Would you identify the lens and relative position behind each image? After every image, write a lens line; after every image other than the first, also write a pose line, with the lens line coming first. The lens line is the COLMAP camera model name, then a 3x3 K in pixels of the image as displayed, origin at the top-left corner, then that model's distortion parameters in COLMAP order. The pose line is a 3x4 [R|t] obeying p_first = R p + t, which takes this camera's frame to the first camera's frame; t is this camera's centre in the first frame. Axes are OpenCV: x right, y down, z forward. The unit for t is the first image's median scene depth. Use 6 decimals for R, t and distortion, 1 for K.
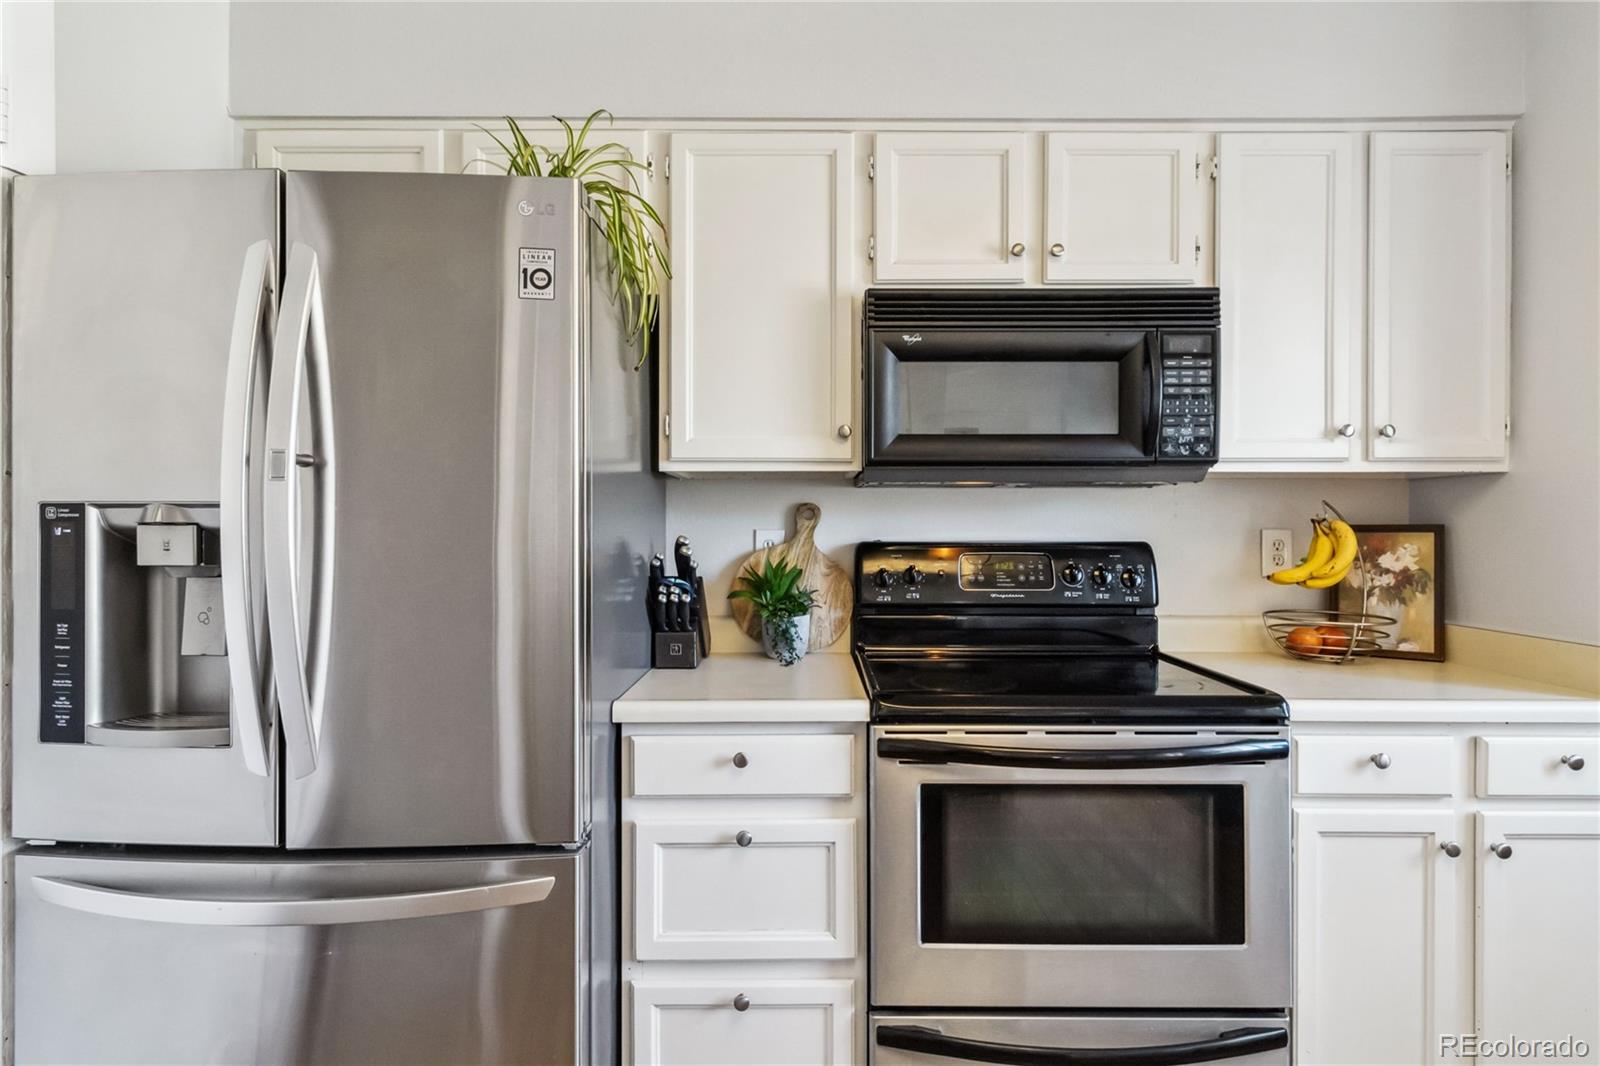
lens RADIAL K [[805.8, 0, 796.7], [0, 805.8, 532.5], [0, 0, 1]] dist [0.001311, 0.001123]
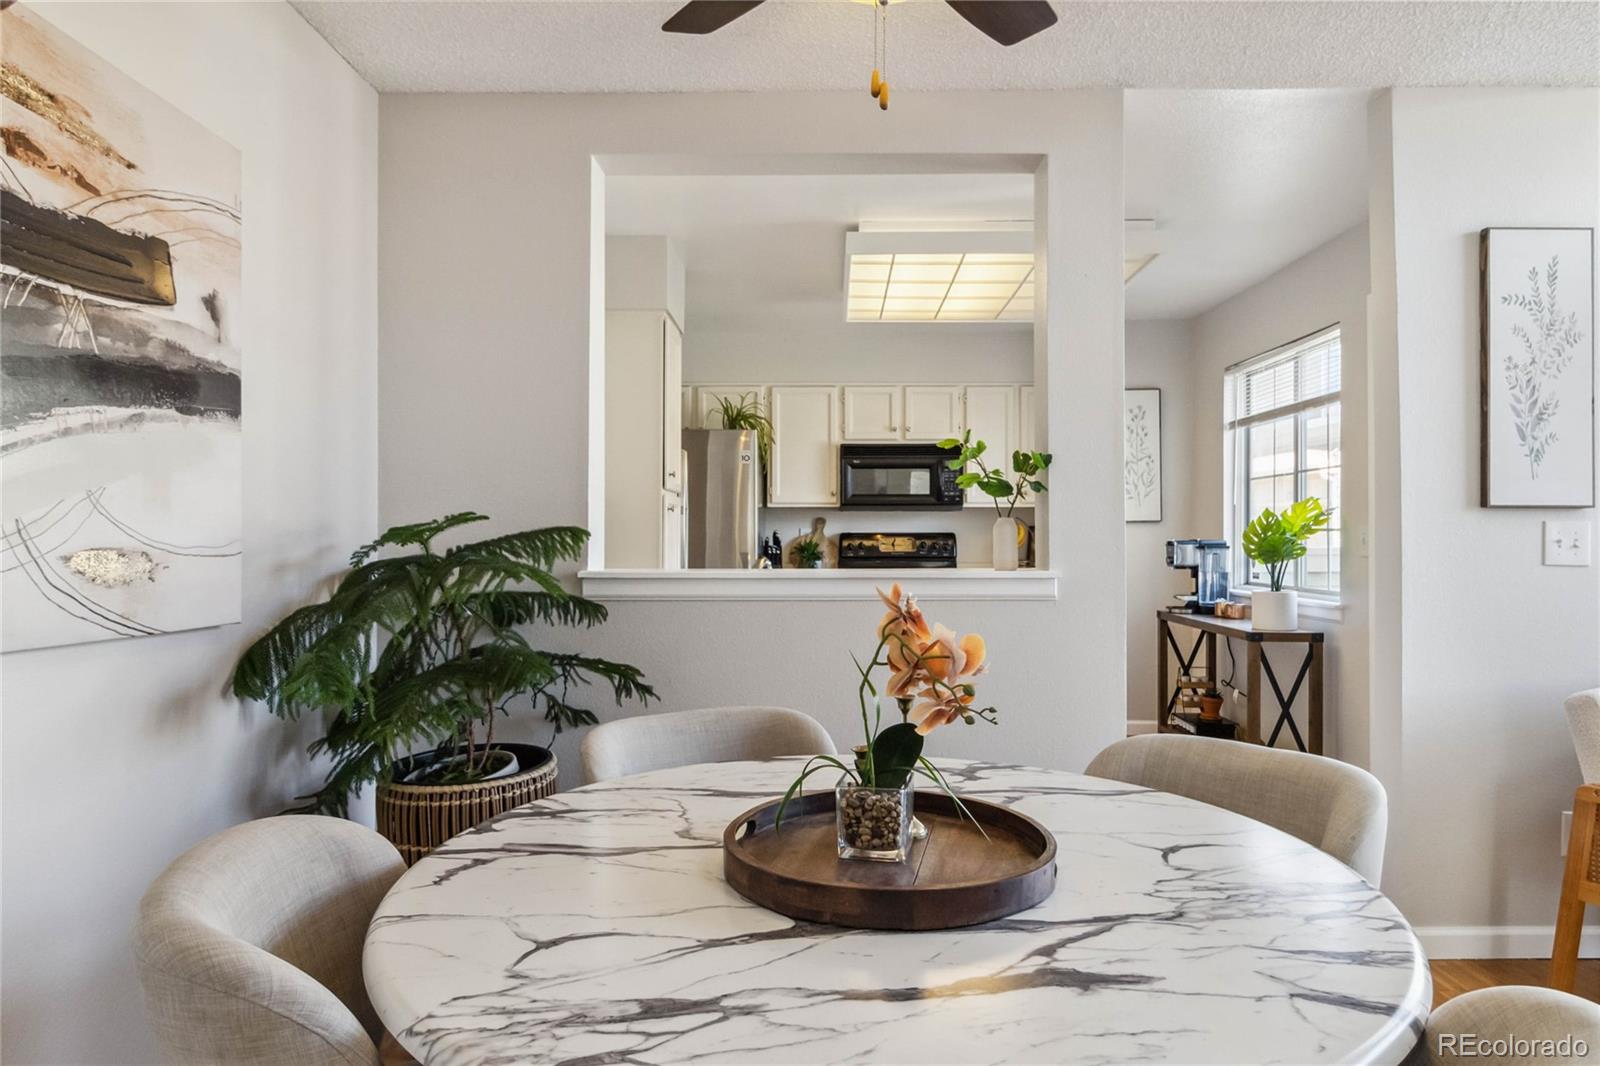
lens RADIAL K [[979.1, 0, 801.3], [0, 979.1, 532.4], [0, 0, 1]] dist [-0.004510, -0.004767]
pose [[0.999994, -0.002722, -0.002242, -0.048058], [0.002710, 0.999984, -0.005018, 0.029212], [0.002256, 0.005012, 0.999985, -2.442795]]
